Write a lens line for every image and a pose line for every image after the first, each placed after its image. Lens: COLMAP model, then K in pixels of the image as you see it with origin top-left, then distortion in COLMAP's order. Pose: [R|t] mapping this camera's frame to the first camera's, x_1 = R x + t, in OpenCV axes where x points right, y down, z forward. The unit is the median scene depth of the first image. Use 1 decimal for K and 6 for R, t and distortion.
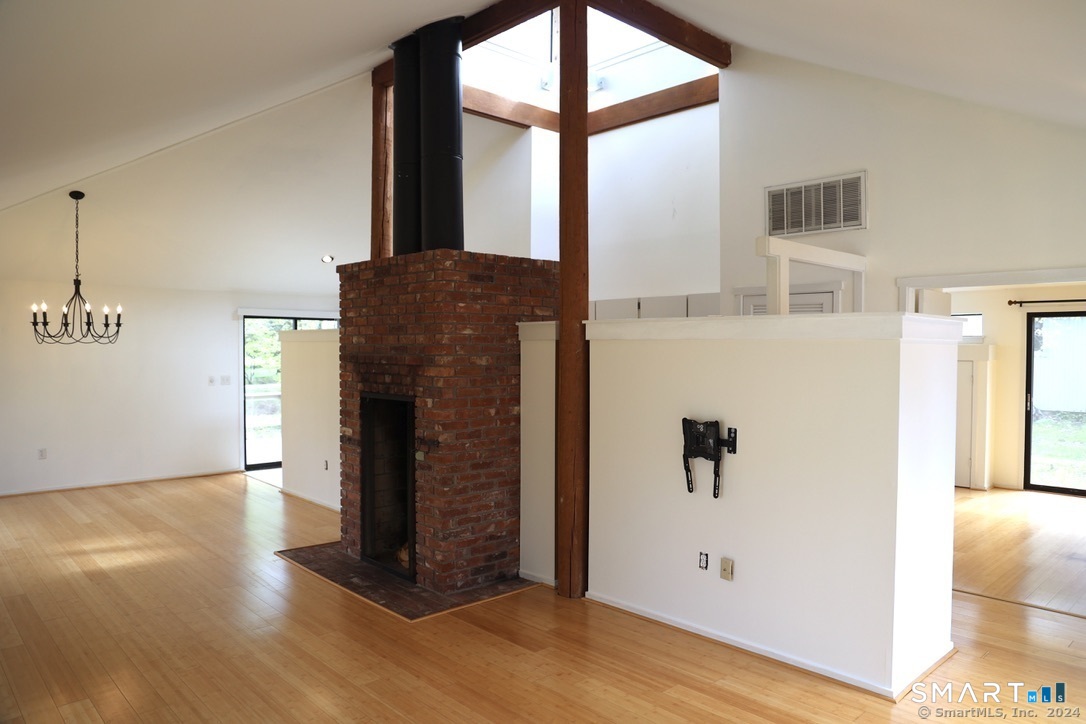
lens RADIAL K [[731.8, 0, 551.6], [0, 731.8, 366.4], [0, 0, 1]] dist [-0.098263, 0.067212]
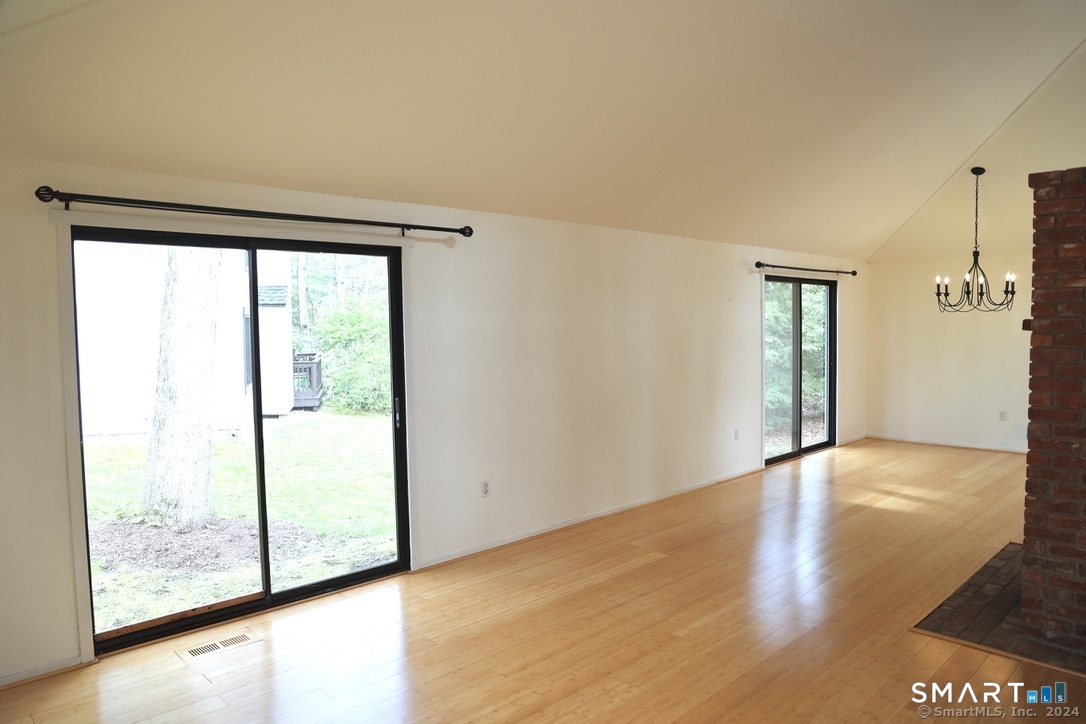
lens RADIAL K [[731.8, 0, 551.6], [0, 731.8, 366.4], [0, 0, 1]] dist [-0.098263, 0.067212]
pose [[0.035940, 0.055550, -0.997809, 0.520694], [-0.017247, 0.998340, 0.054958, 0.002591], [0.999205, 0.015234, 0.036838, 0.452911]]
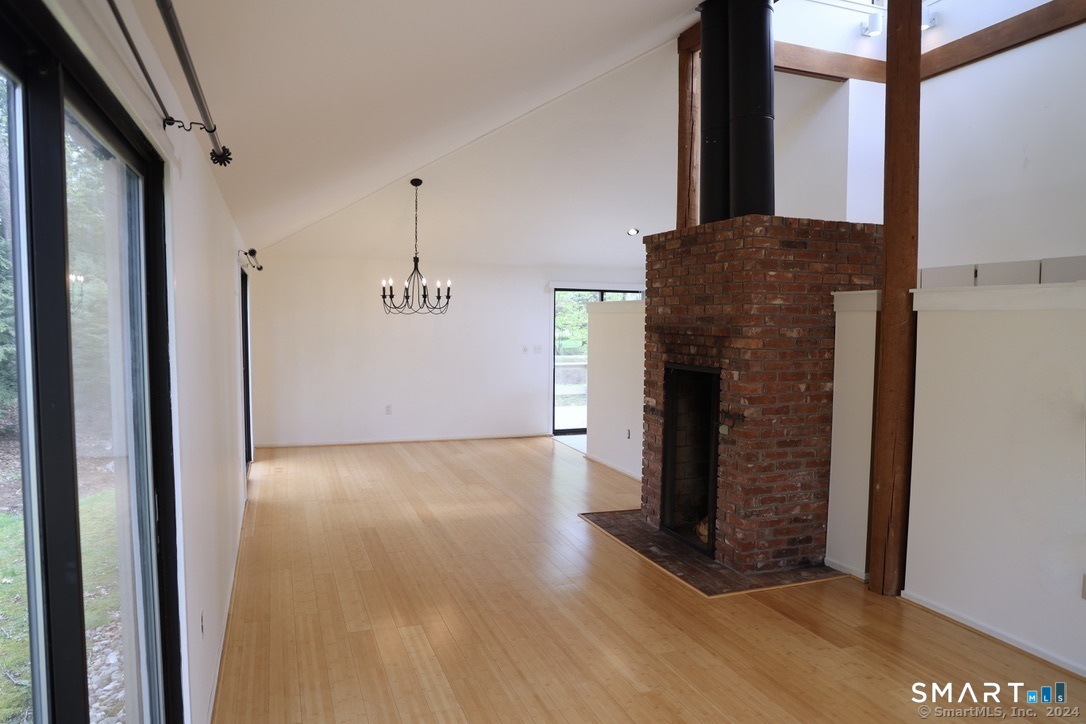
lens RADIAL K [[731.8, 0, 551.6], [0, 731.8, 366.4], [0, 0, 1]] dist [-0.098263, 0.067212]
pose [[0.918896, 0.029675, -0.393382, -0.011973], [-0.015639, 0.999123, 0.038839, 0.004016], [0.394190, -0.029536, 0.918554, 0.019024]]
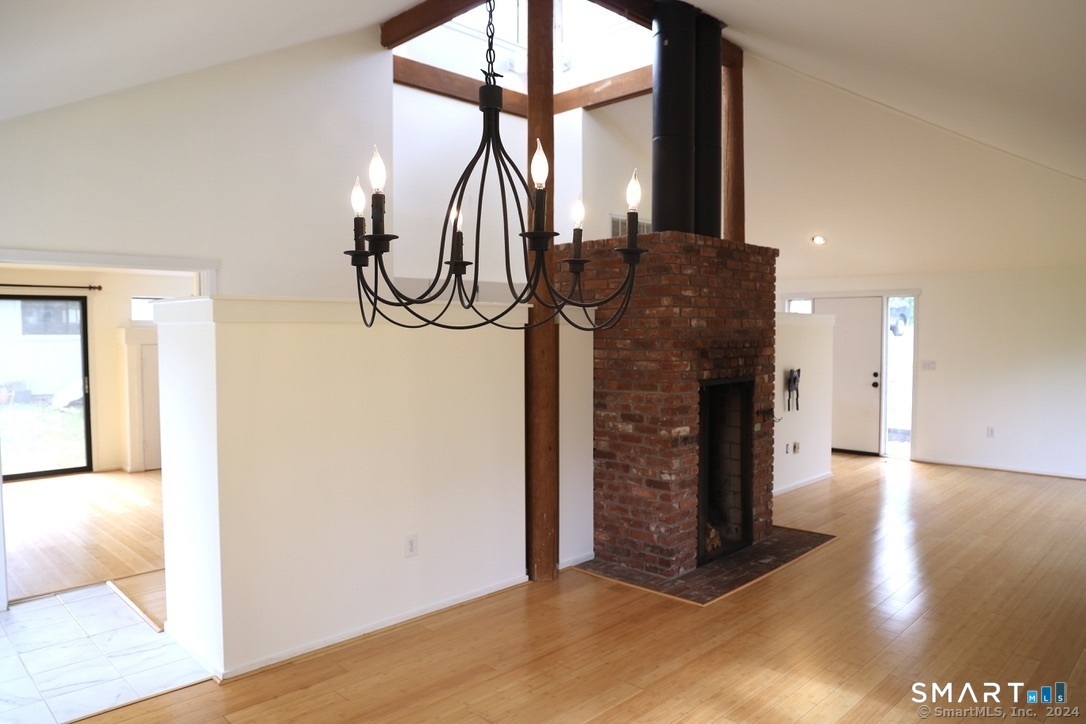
lens RADIAL K [[731.8, 0, 551.6], [0, 731.8, 366.4], [0, 0, 1]] dist [-0.098263, 0.067212]
pose [[-0.024030, -0.057197, 0.998074, -1.210530], [0.031360, 0.997827, 0.057938, -0.042926], [-0.999219, 0.032692, -0.022184, 1.261612]]
